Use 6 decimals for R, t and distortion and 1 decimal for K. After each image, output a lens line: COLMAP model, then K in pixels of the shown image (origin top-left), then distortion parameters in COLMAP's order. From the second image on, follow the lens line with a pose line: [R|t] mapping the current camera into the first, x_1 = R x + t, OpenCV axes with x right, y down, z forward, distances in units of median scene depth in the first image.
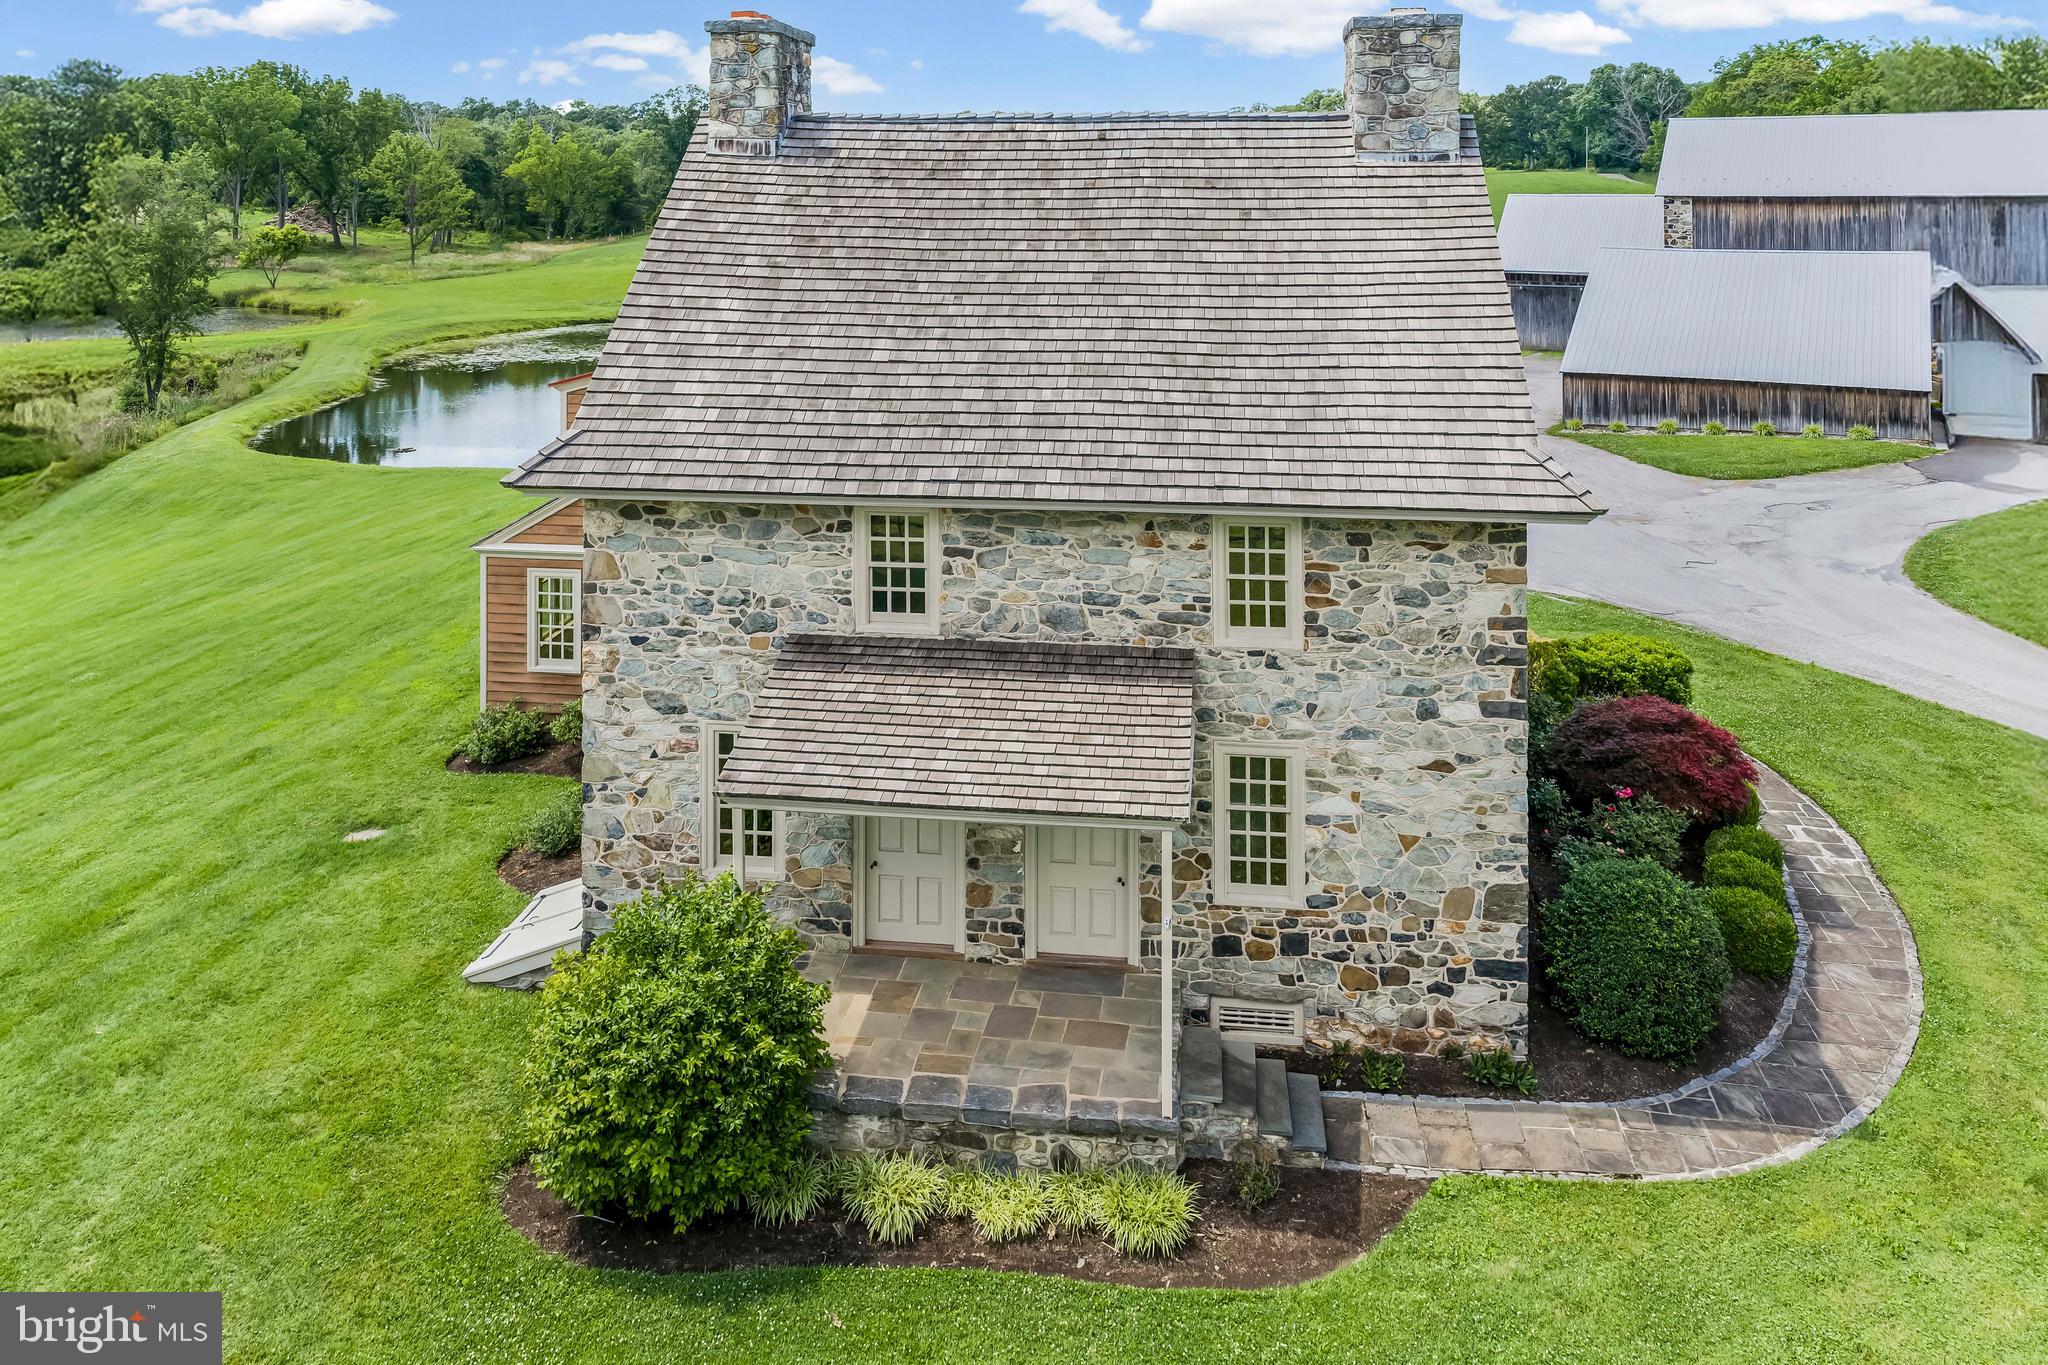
lens RADIAL K [[1630.3, 0, 1024.6], [0, 1630.3, 576.1], [0, 0, 1]] dist [0.013229, -0.009067]
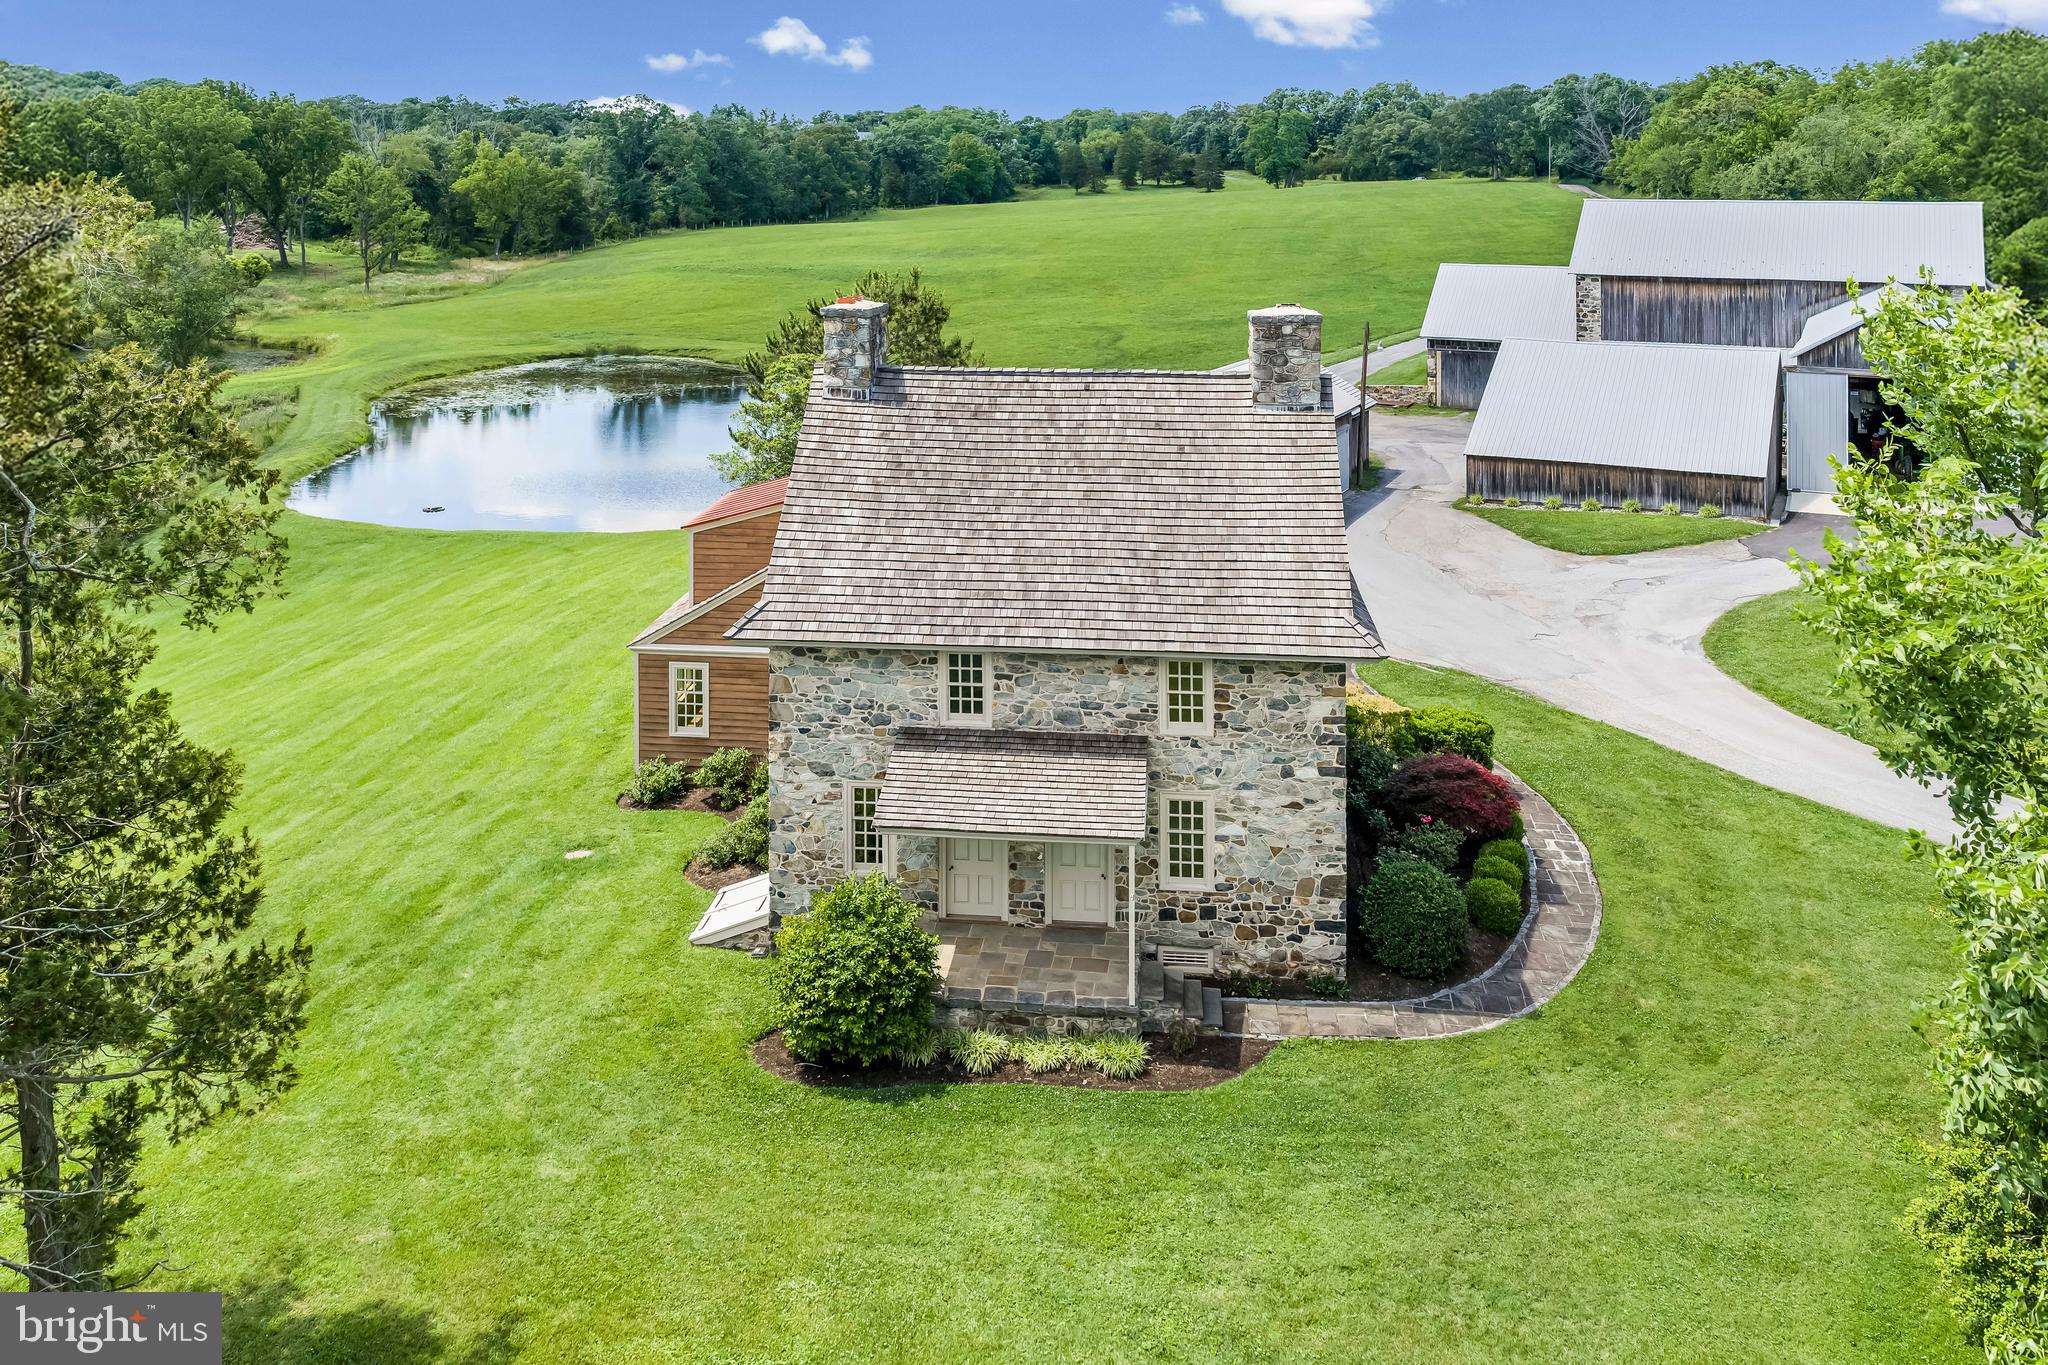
lens RADIAL K [[1723.9, 0, 1031.3], [0, 1723.9, 644.3], [0, 0, 1]] dist [0.026465, -0.030103]
pose [[0.999471, -0.004372, 0.032214, -0.067136], [0.003235, 0.999373, 0.035248, -0.105820], [-0.032348, -0.035125, 0.998859, -0.710317]]
